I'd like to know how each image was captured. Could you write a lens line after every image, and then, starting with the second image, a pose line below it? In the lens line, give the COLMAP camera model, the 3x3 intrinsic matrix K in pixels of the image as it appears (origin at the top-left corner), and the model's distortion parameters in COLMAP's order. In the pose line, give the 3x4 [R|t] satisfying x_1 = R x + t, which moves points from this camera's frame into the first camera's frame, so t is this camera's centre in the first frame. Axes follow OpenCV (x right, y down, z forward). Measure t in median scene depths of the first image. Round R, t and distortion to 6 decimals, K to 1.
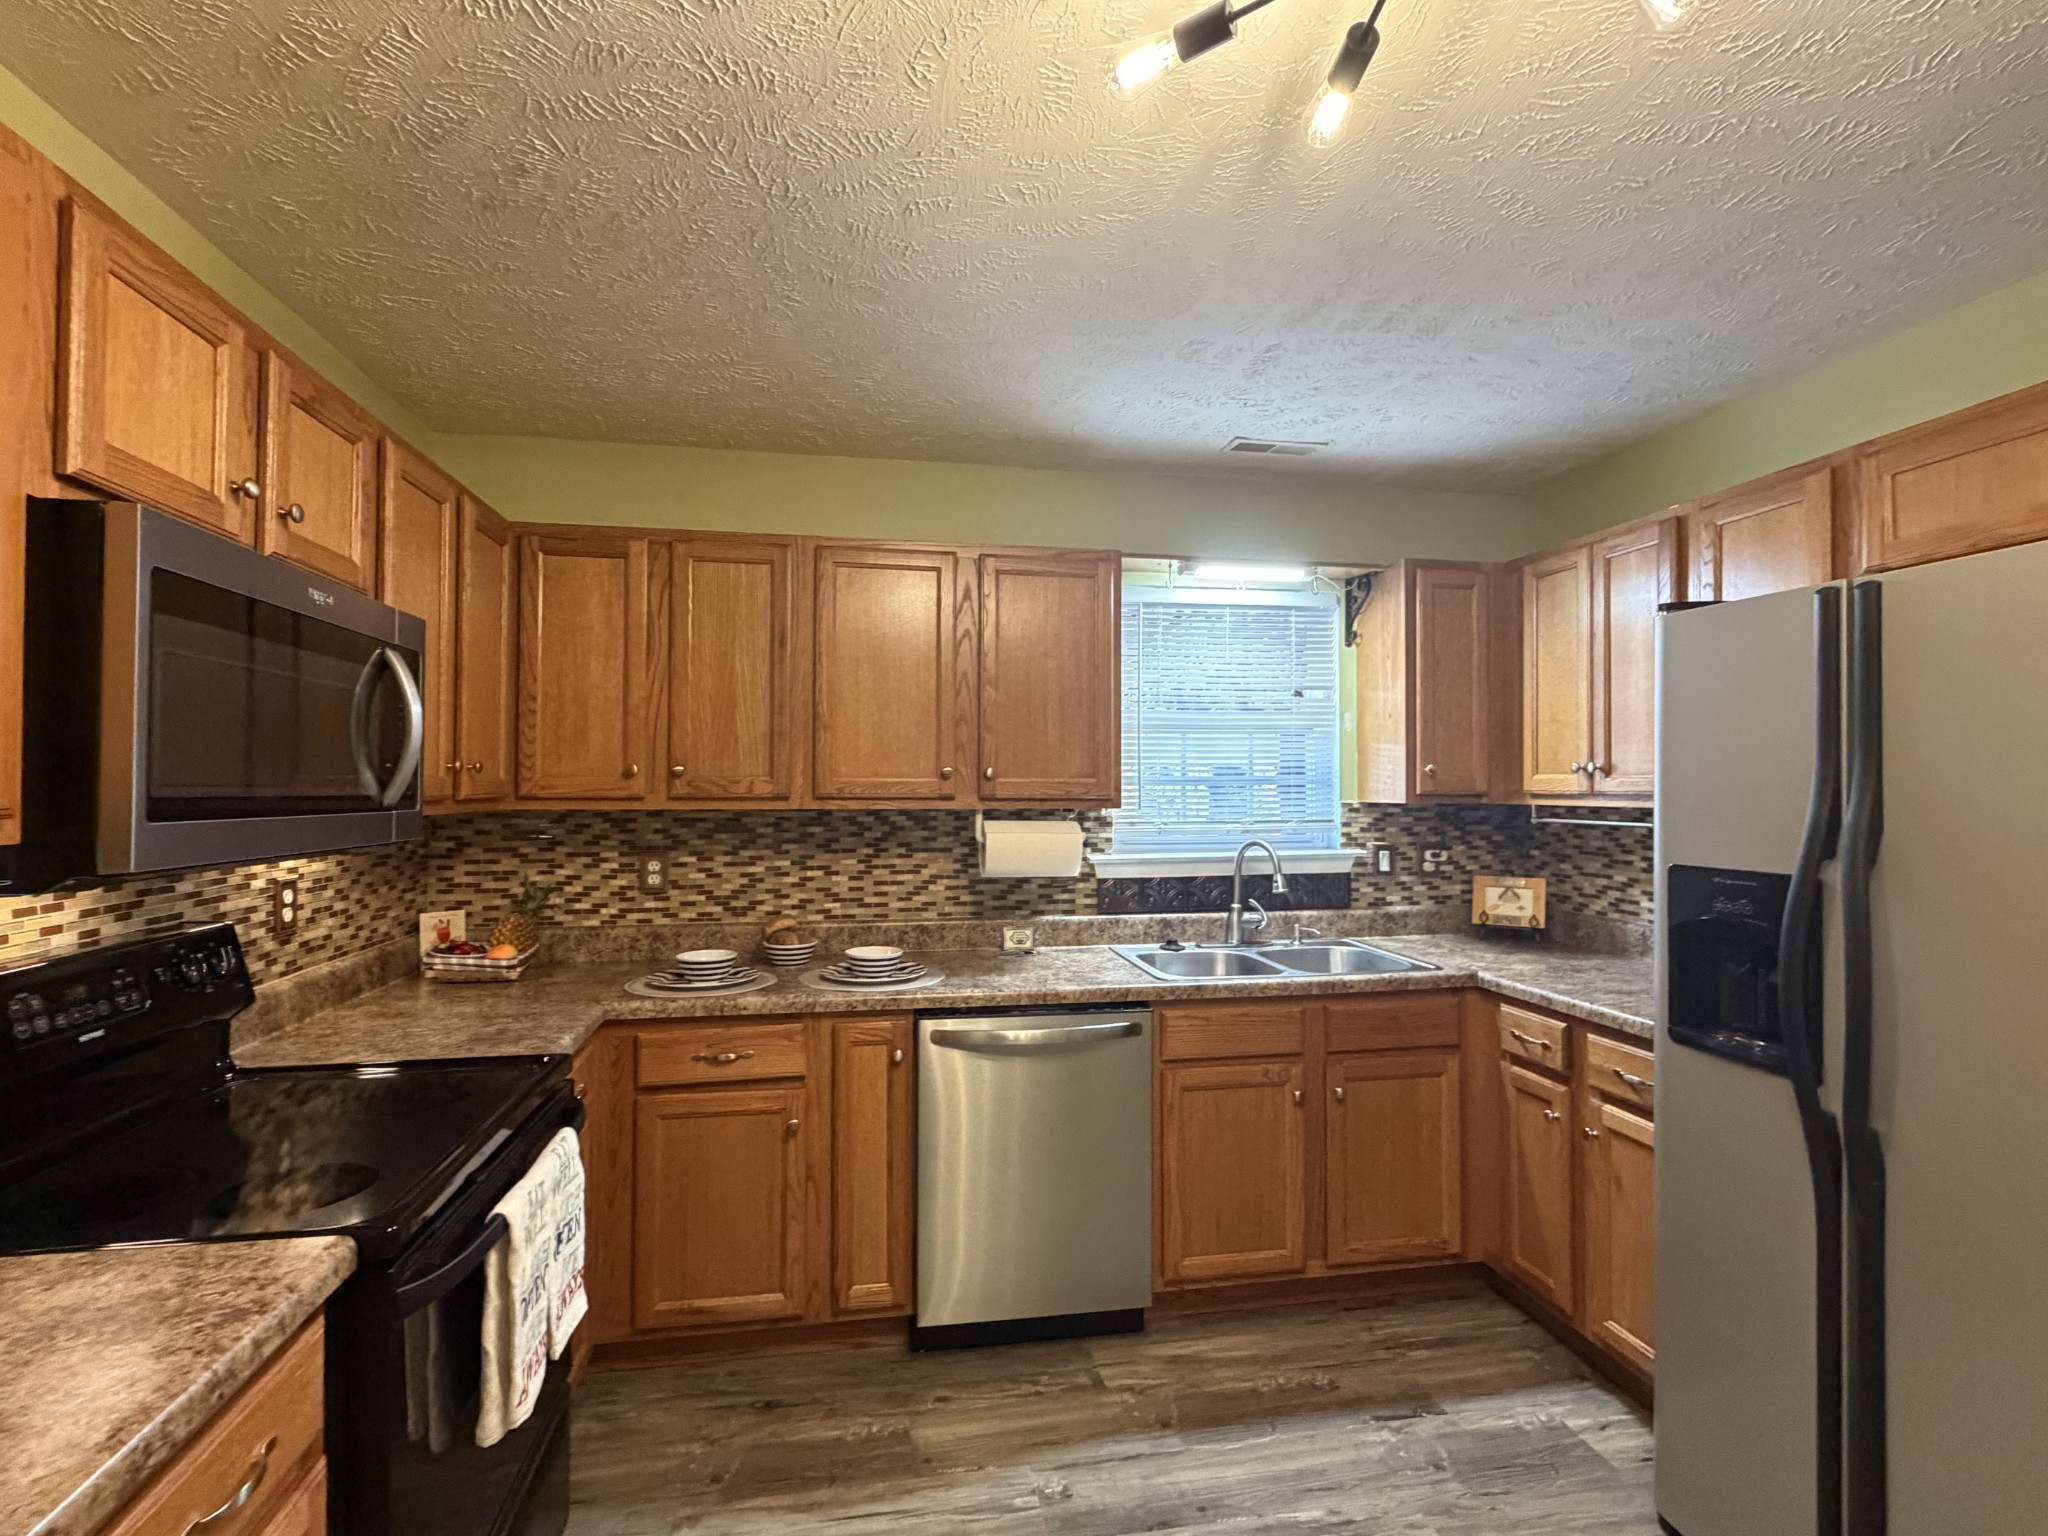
lens RADIAL K [[972.3, 0, 1017.8], [0, 972.3, 770.9], [0, 0, 1]] dist [0.002935, -0.000638]
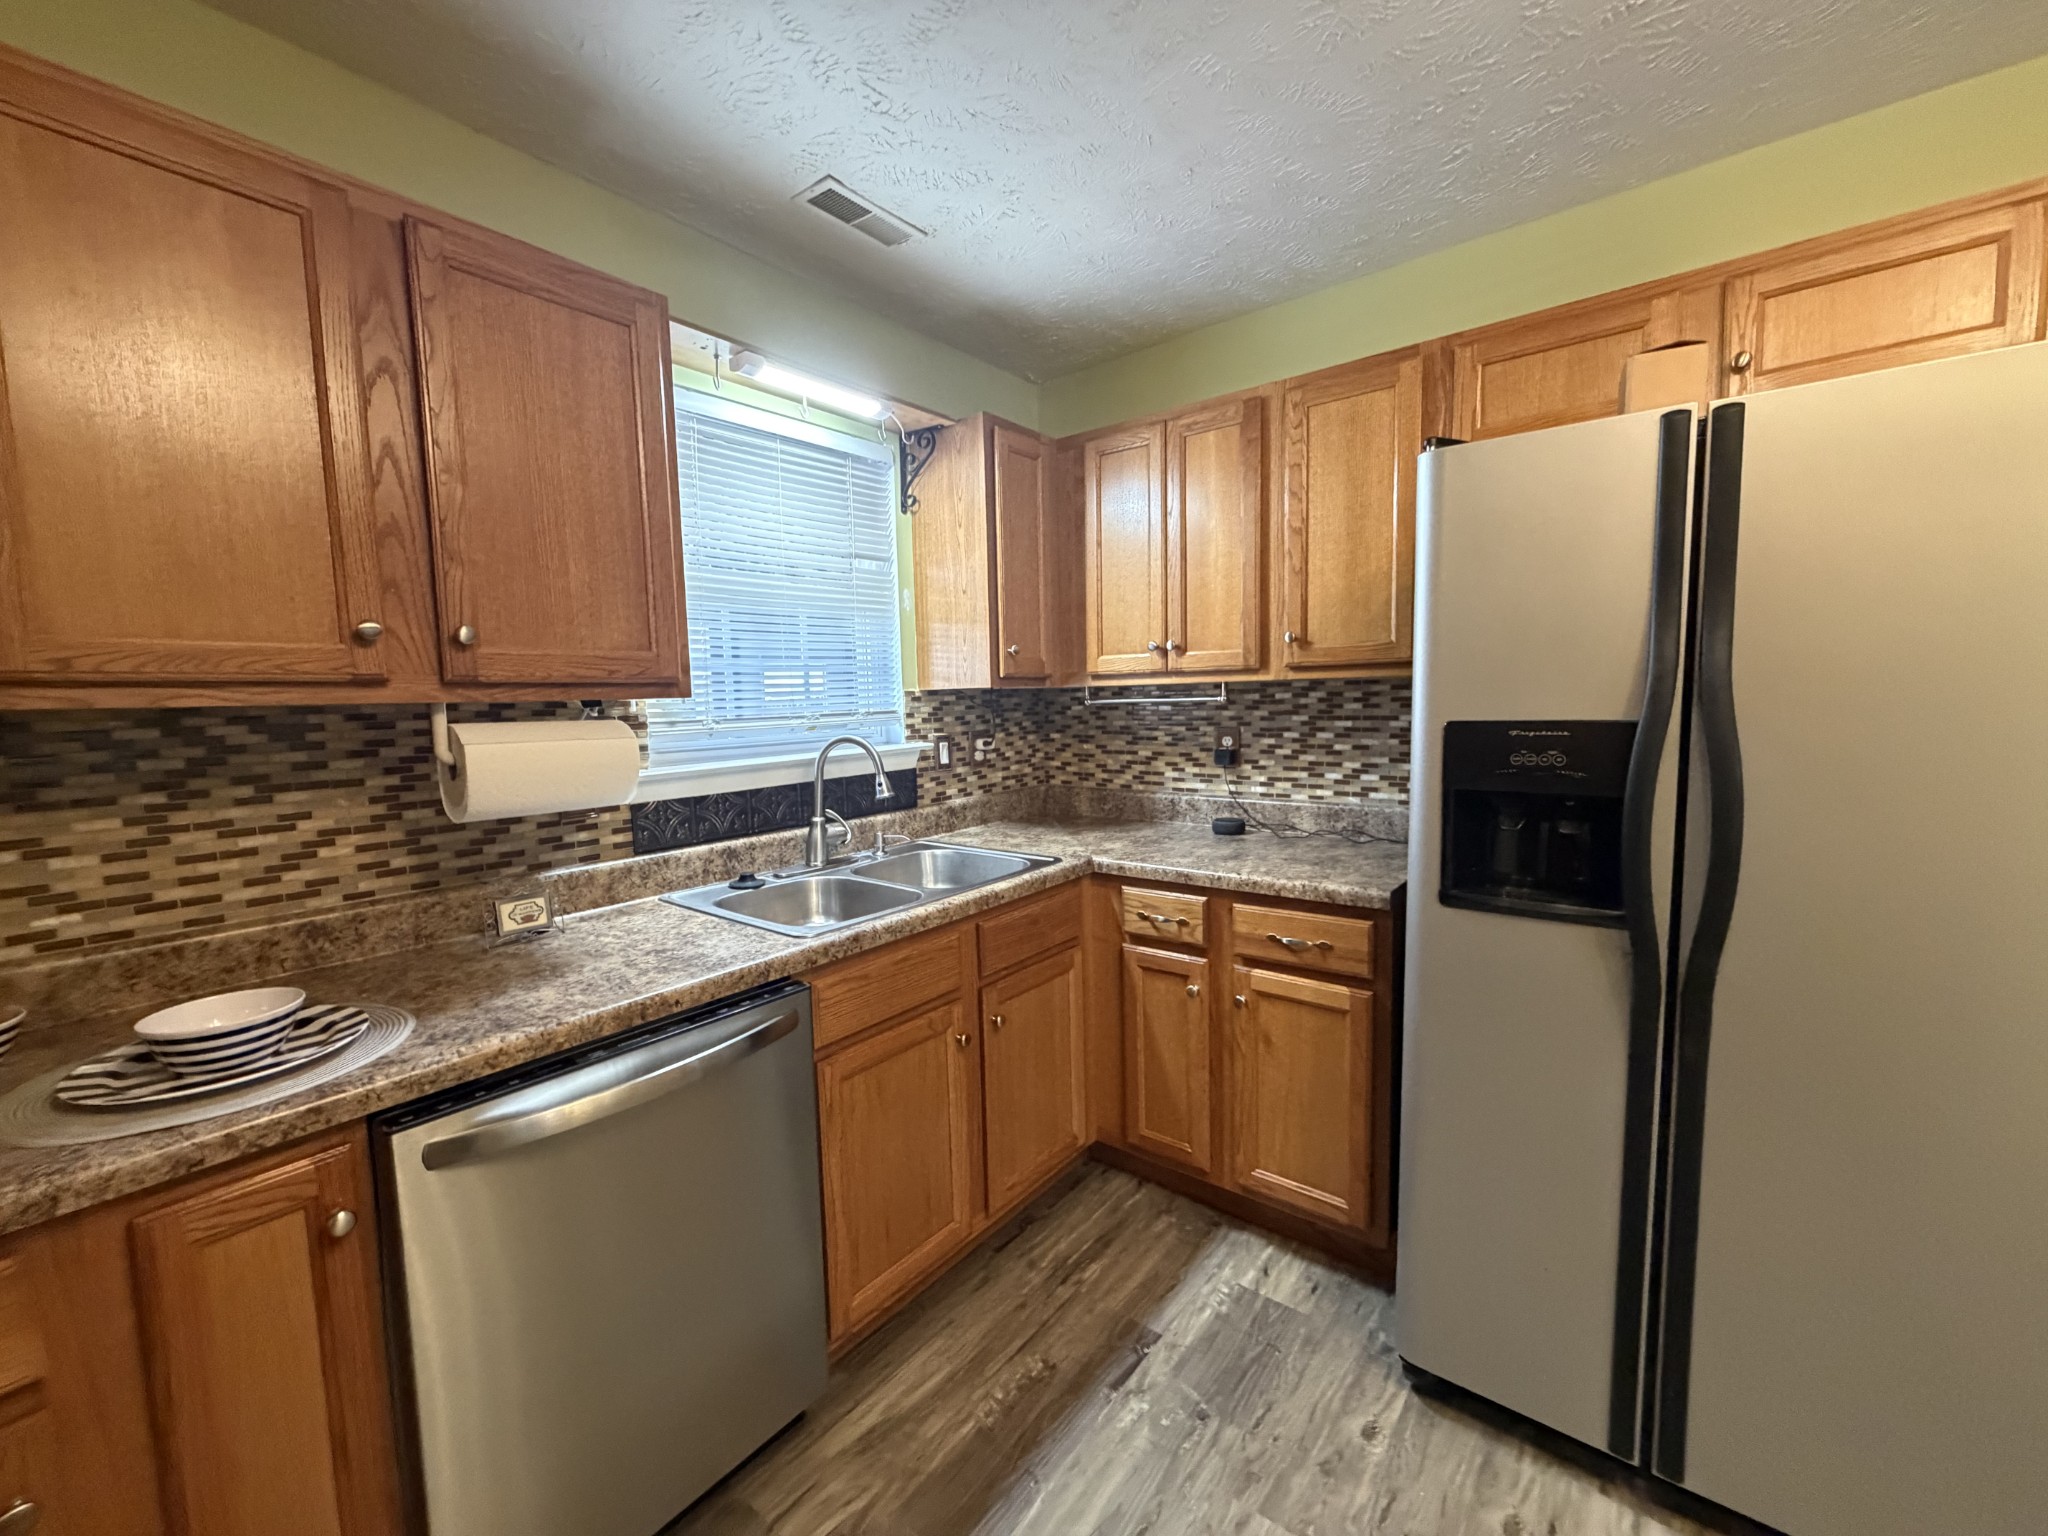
lens RADIAL K [[815.0, 0, 1016.0], [0, 815.0, 767.9], [0, 0, 1]] dist [-0.000644, -0.000182]
pose [[0.752550, -0.078096, 0.653888, -0.098349], [0.016456, 0.994863, 0.099880, 0.034584], [-0.658329, -0.064404, 0.749970, 0.424374]]
